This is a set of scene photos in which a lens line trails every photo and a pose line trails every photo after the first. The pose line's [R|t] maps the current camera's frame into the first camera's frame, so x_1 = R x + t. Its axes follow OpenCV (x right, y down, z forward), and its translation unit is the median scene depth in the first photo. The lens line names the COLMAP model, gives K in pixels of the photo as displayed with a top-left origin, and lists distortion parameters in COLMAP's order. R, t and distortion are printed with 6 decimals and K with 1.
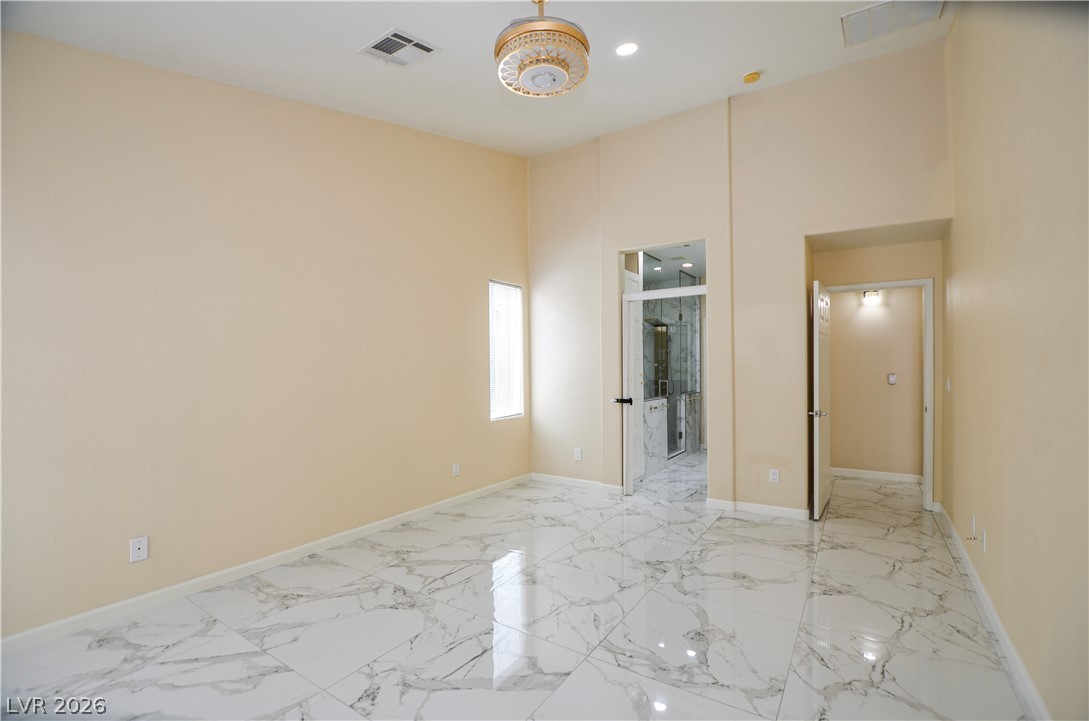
lens RADIAL K [[478.5, 0, 539.7], [0, 478.5, 358.4], [0, 0, 1]] dist [-0.025406, 0.000440]
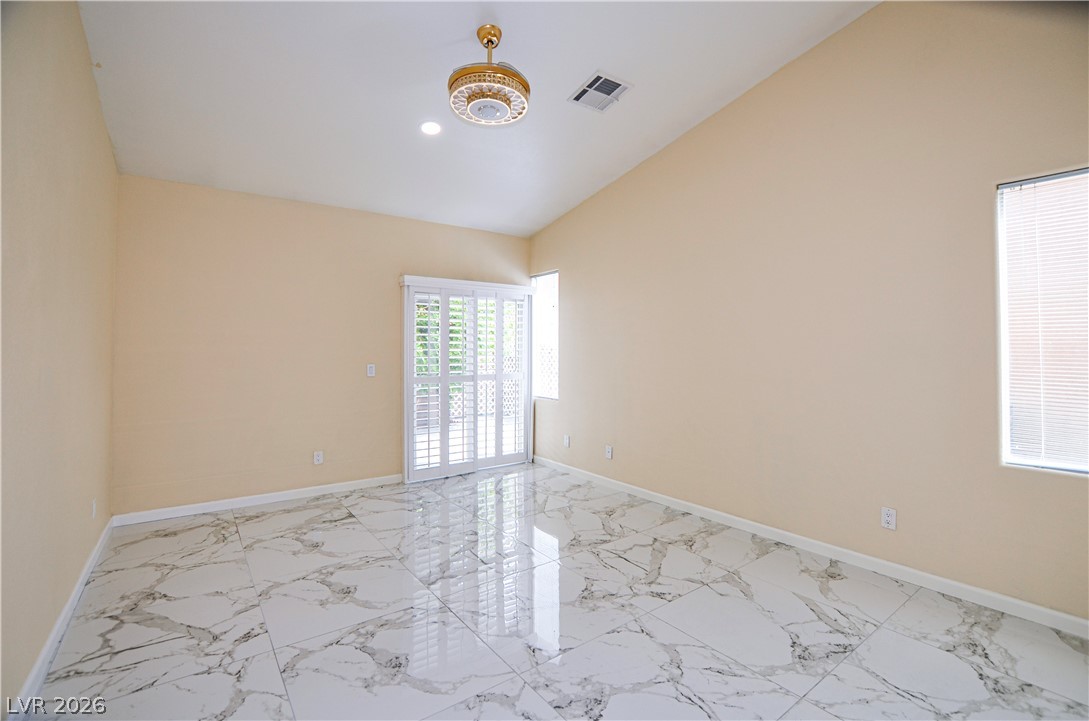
lens RADIAL K [[478.5, 0, 539.9], [0, 478.5, 366.8], [0, 0, 1]] dist [-0.025406, 0.000440]
pose [[-0.322395, 0.042906, -0.945632, 0.773571], [0.018174, 0.999069, 0.039135, 0.011096], [0.946431, -0.004569, -0.322874, 1.132807]]
